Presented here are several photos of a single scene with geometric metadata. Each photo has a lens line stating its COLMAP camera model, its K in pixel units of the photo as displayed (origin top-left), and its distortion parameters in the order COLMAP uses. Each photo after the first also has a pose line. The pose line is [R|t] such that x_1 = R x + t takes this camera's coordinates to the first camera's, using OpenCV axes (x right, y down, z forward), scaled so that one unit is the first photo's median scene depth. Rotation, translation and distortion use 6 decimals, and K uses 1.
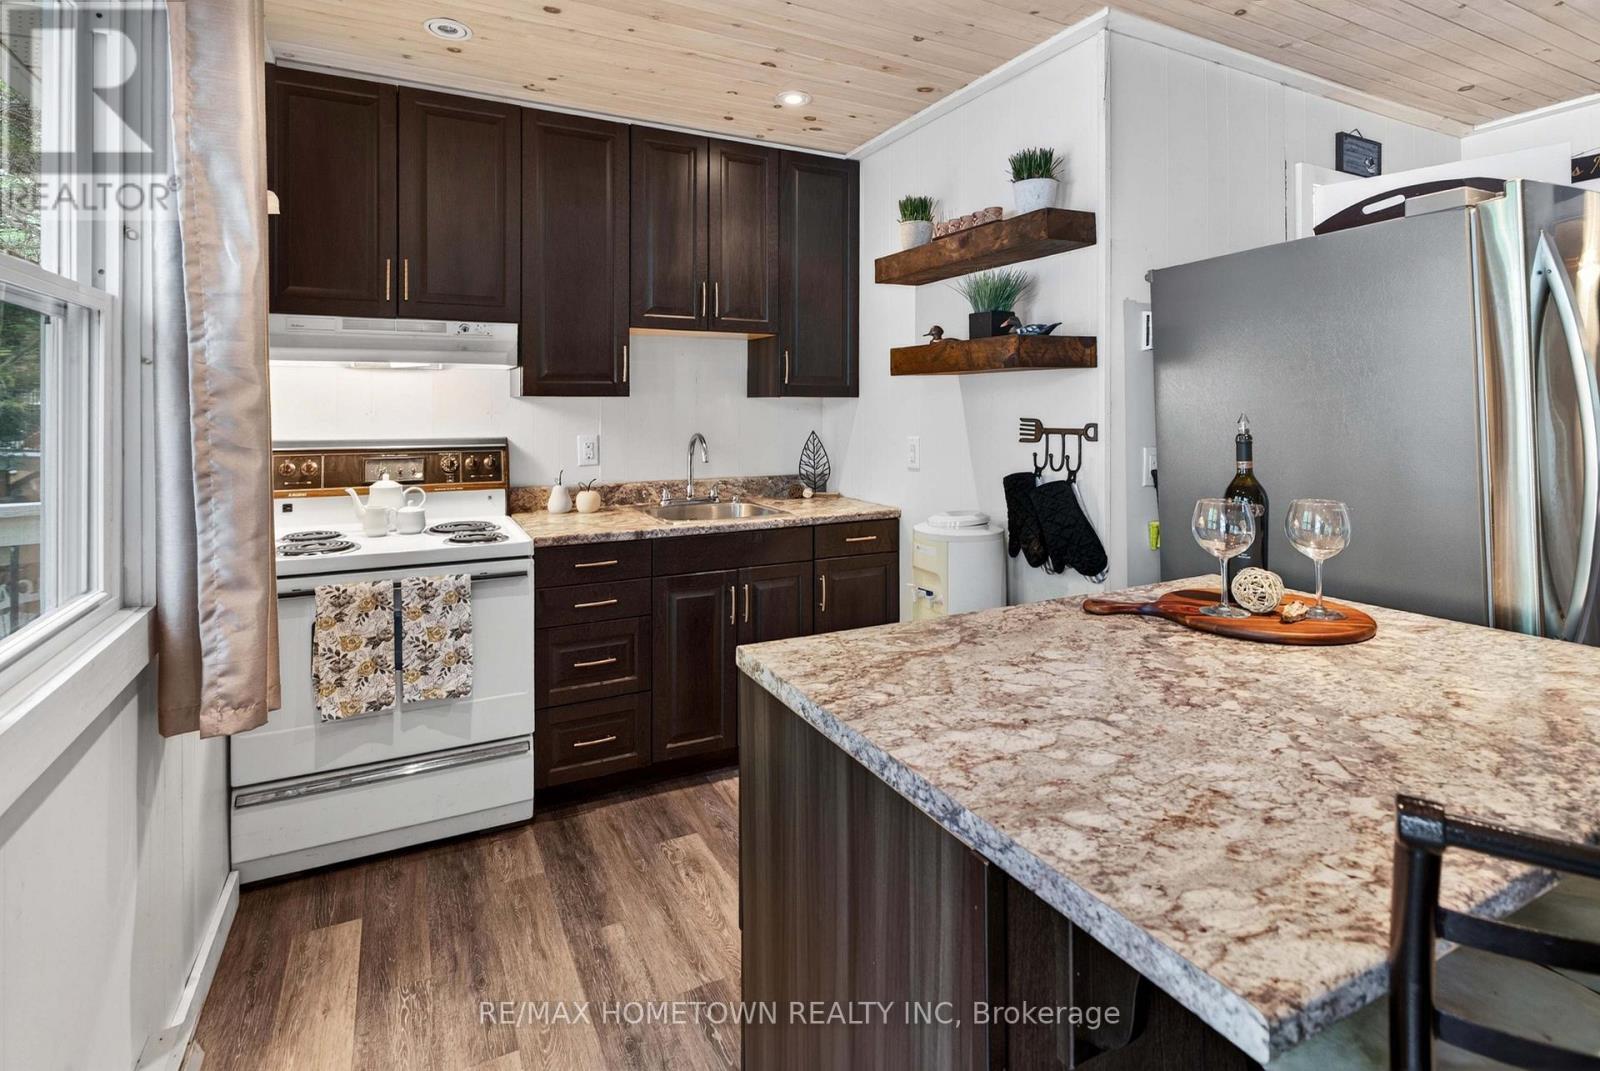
lens RADIAL K [[763.5, 0, 786.5], [0, 763.5, 416.9], [0, 0, 1]] dist [0.004381, -0.001414]
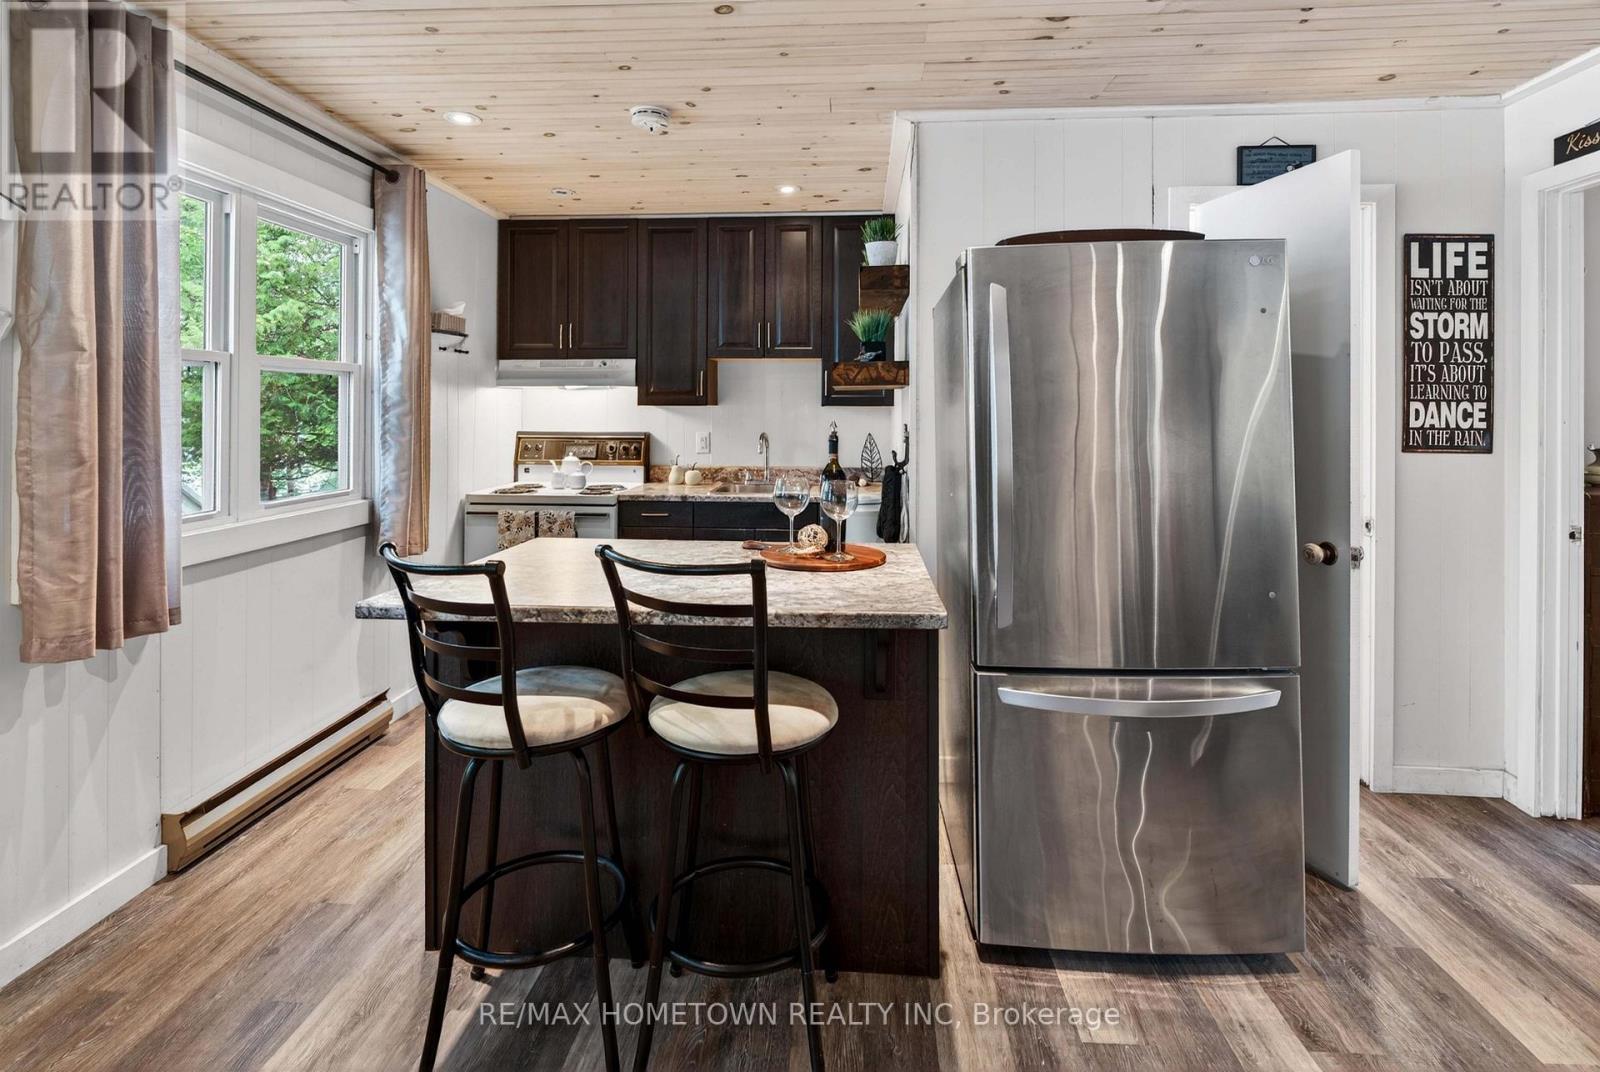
lens RADIAL K [[763.5, 0, 793.4], [0, 763.5, 427.2], [0, 0, 1]] dist [0.004381, -0.001414]
pose [[0.858623, 0.015926, -0.512361, 0.740343], [-0.011540, 0.999864, 0.011740, -0.005519], [0.512478, -0.004167, 0.858690, -0.170303]]
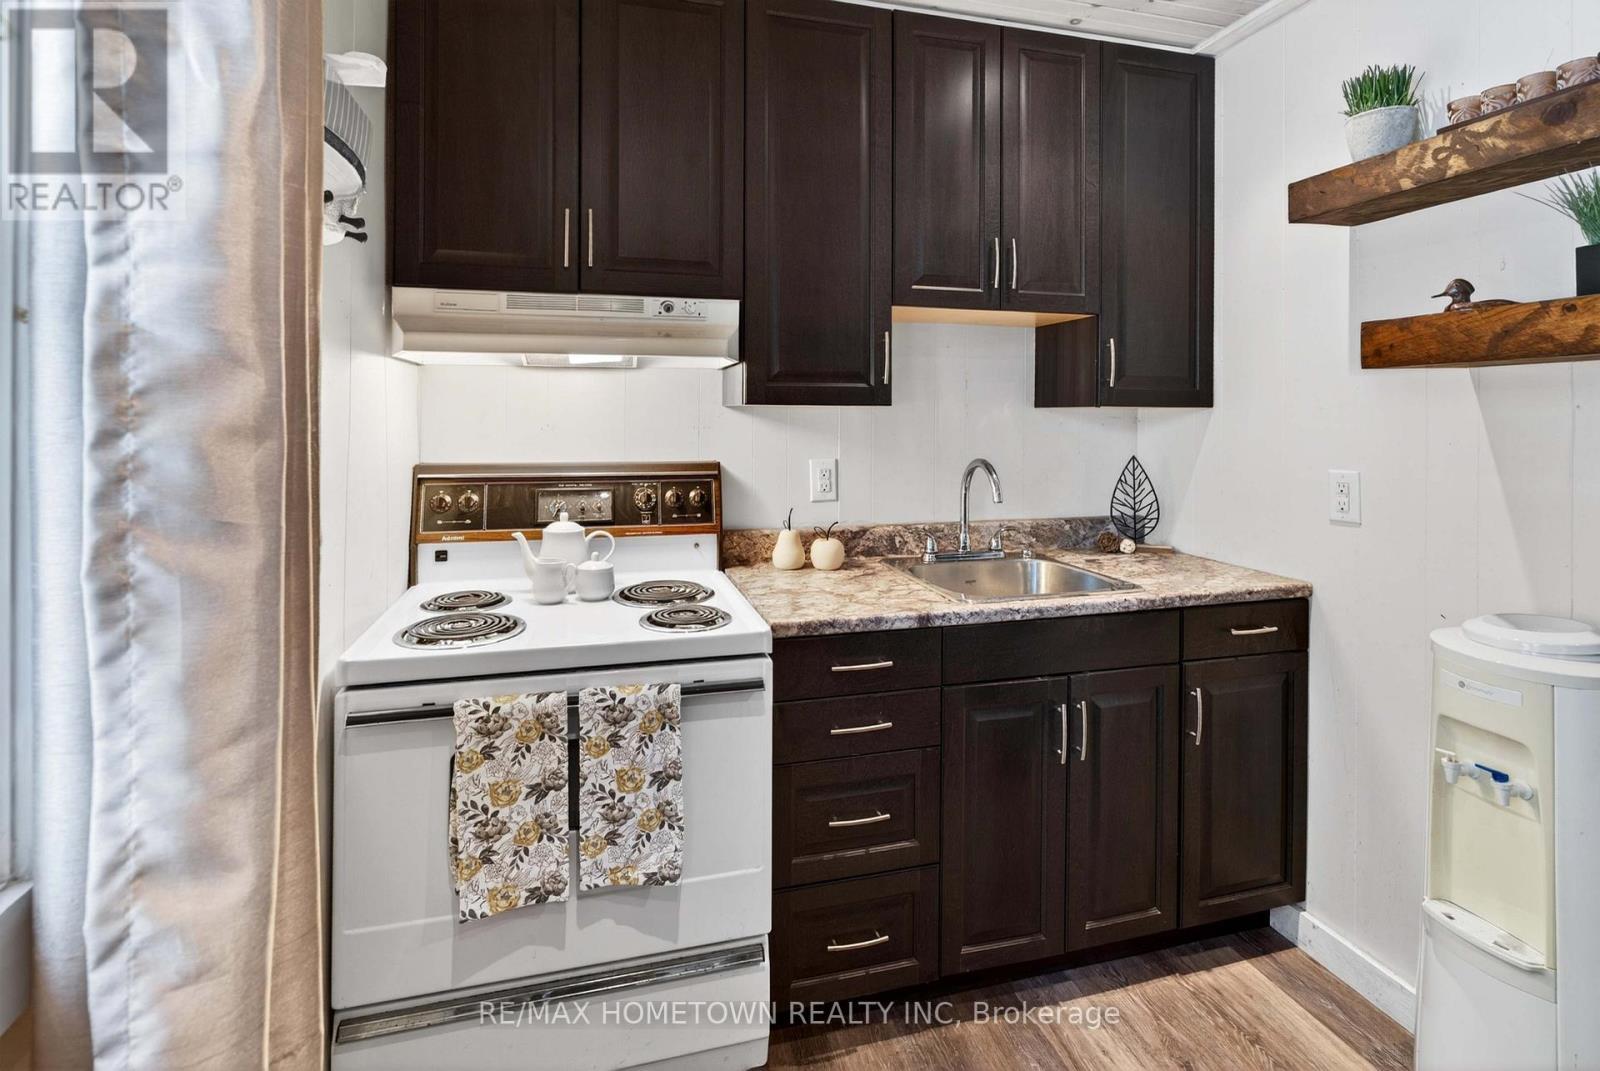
lens RADIAL K [[763.5, 0, 793.7], [0, 763.5, 424.3], [0, 0, 1]] dist [0.004381, -0.001414]
pose [[0.978432, 0.004749, -0.206513, -0.165554], [-0.005856, 0.999972, -0.004750, -0.006360], [0.206484, 0.005856, 0.978432, 0.343959]]
